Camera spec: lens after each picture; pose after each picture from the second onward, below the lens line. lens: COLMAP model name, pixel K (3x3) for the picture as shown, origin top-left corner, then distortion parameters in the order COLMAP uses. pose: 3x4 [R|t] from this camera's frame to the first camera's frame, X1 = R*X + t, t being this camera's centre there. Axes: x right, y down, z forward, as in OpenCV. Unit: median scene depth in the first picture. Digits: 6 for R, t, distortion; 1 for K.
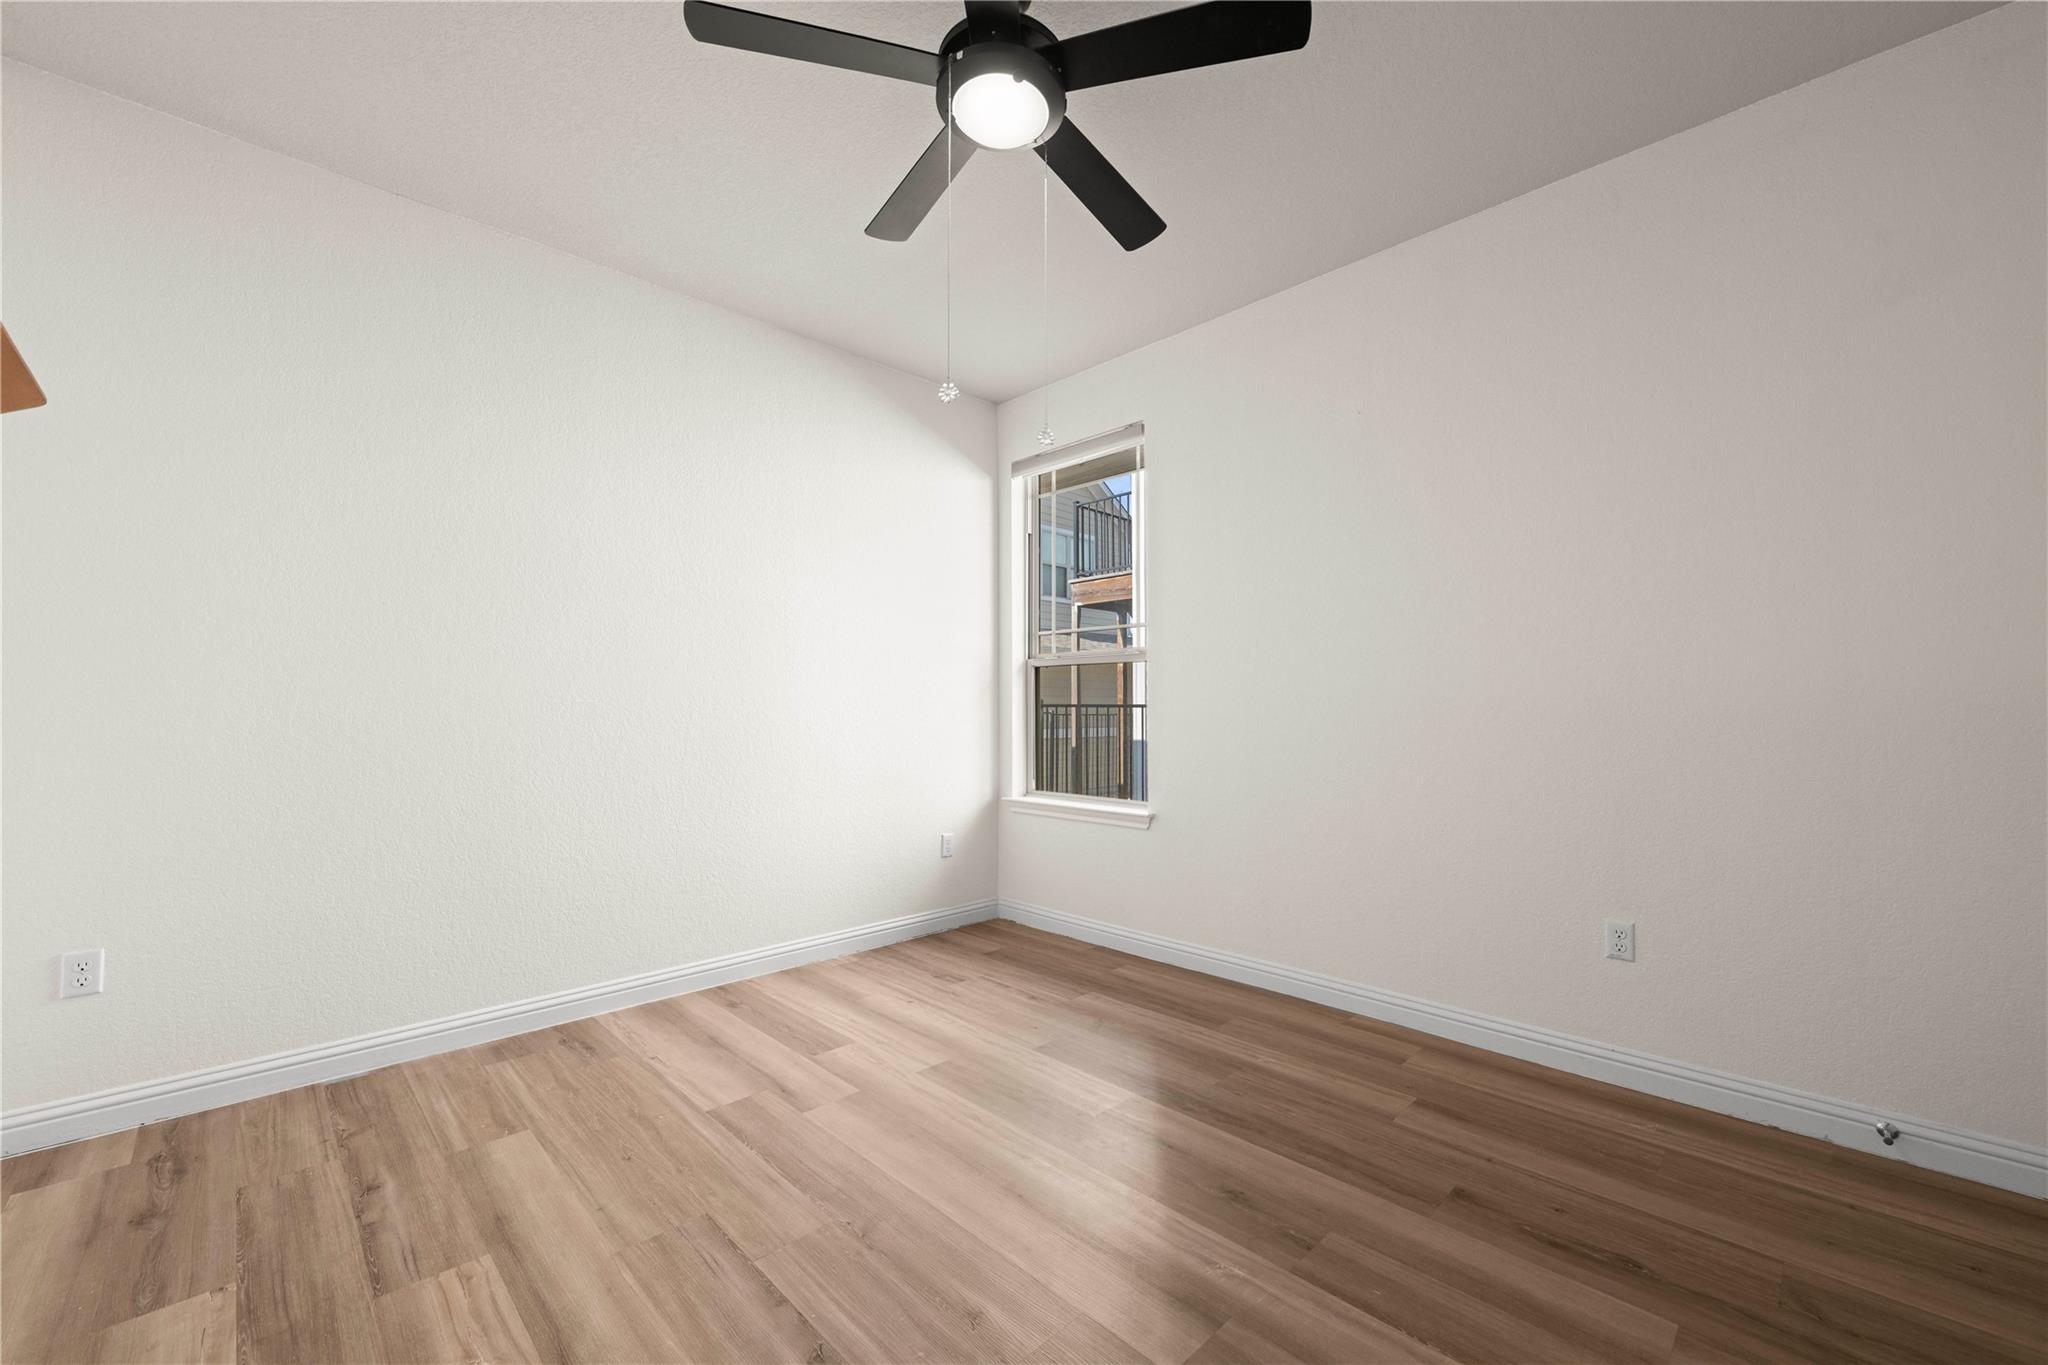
lens RADIAL K [[805.2, 0, 1024.0], [0, 805.2, 682.5], [0, 0, 1]] dist [-0.000846, -0.000017]
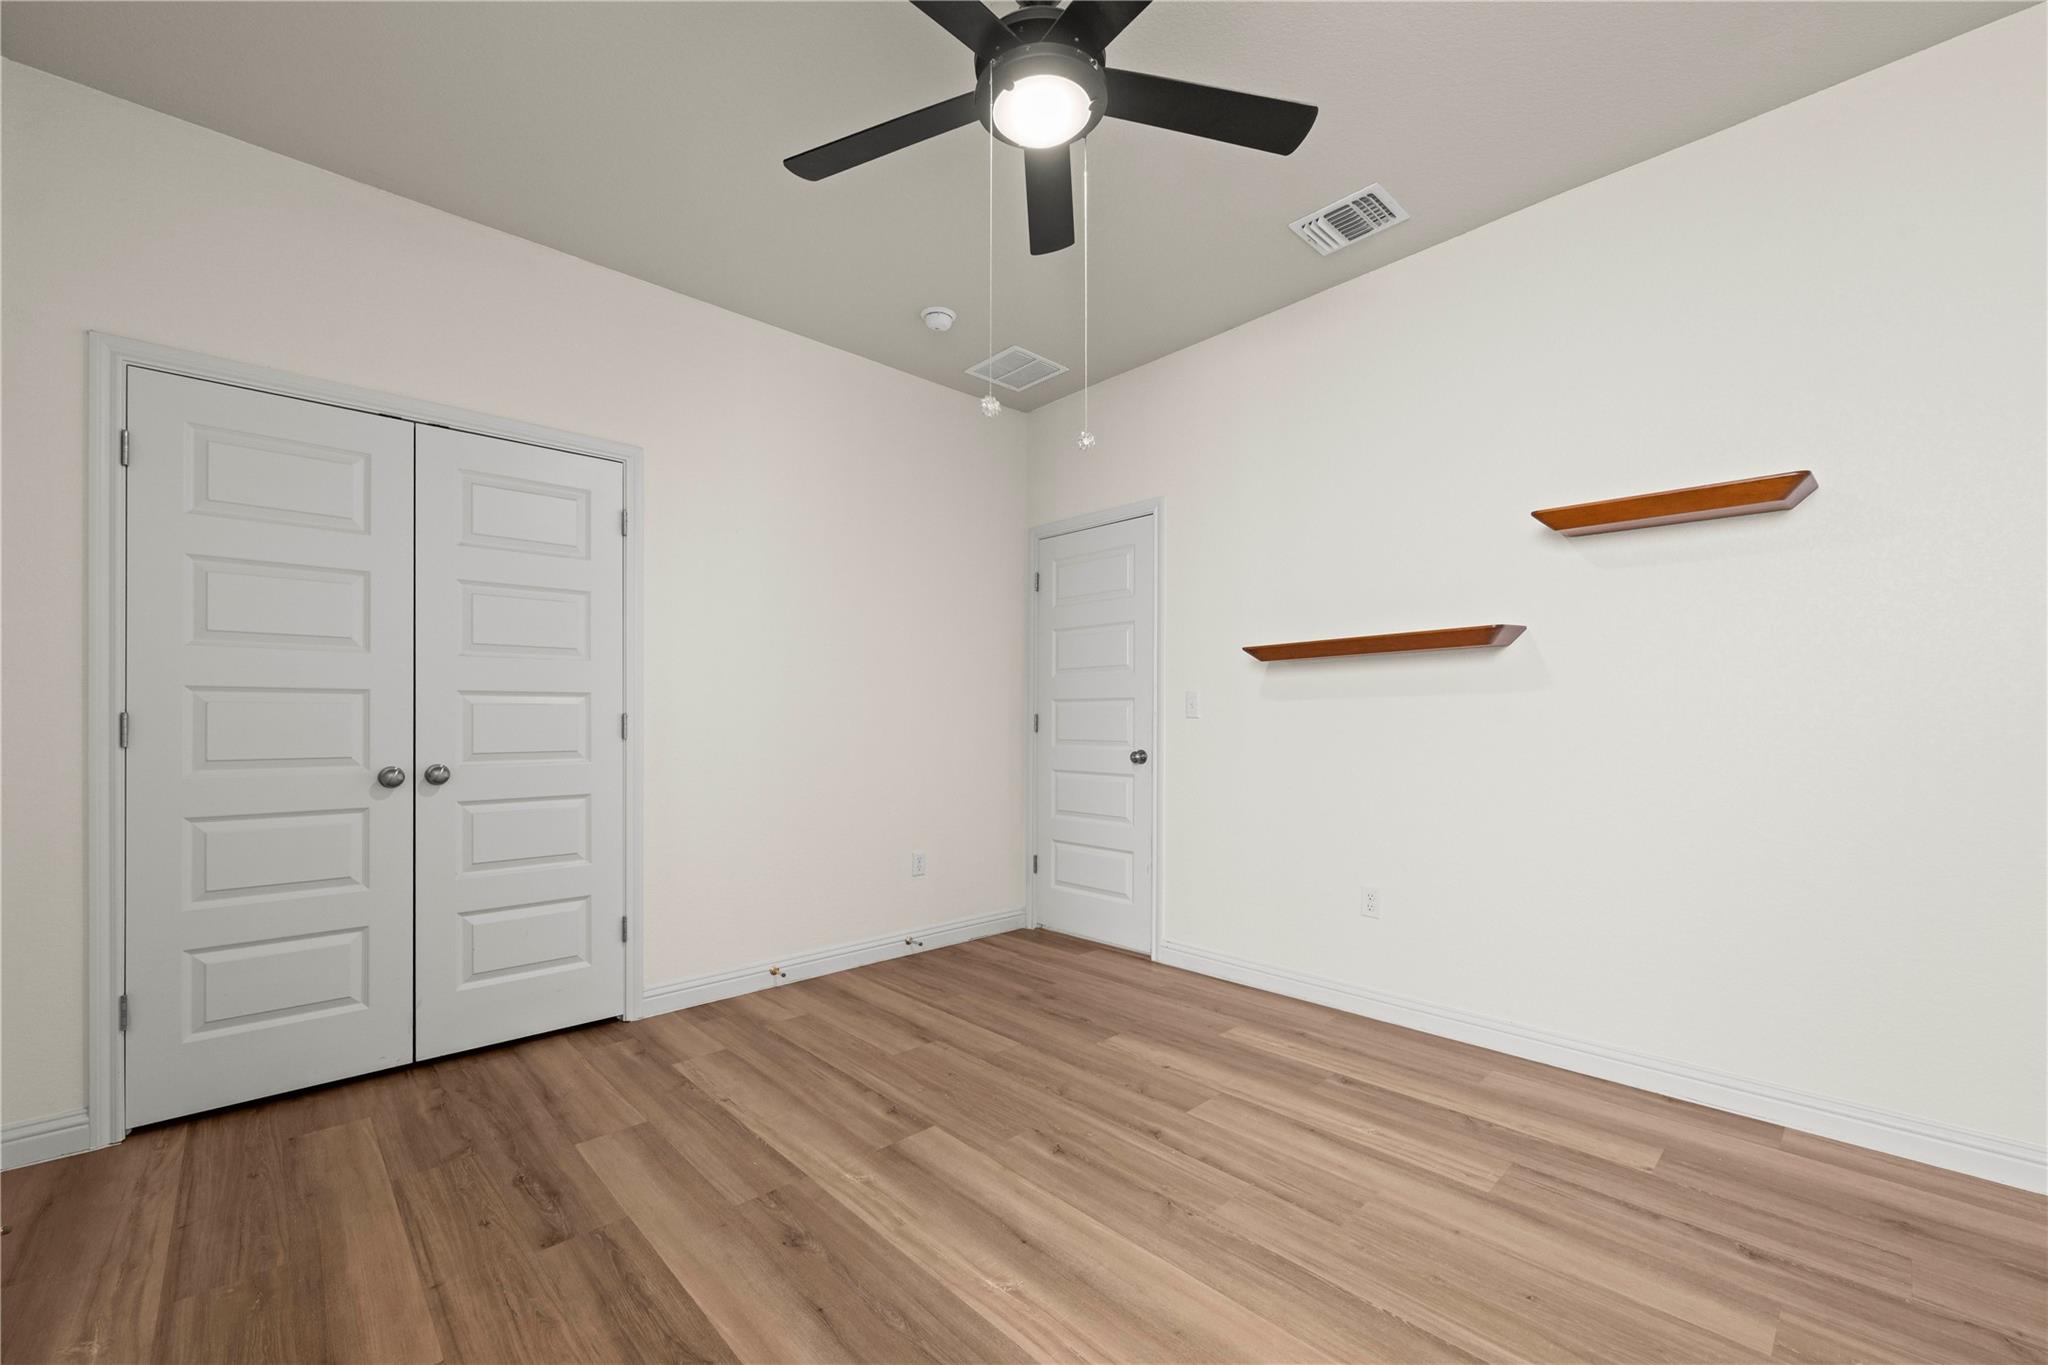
lens RADIAL K [[823.0, 0, 1025.1], [0, 823.0, 720.1], [0, 0, 1]] dist [-0.000310, -0.000150]
pose [[-0.999863, 0.004051, 0.016079, -0.024838], [0.003420, 0.999231, -0.039059, 0.076341], [-0.016225, -0.038998, -0.999108, 2.083544]]
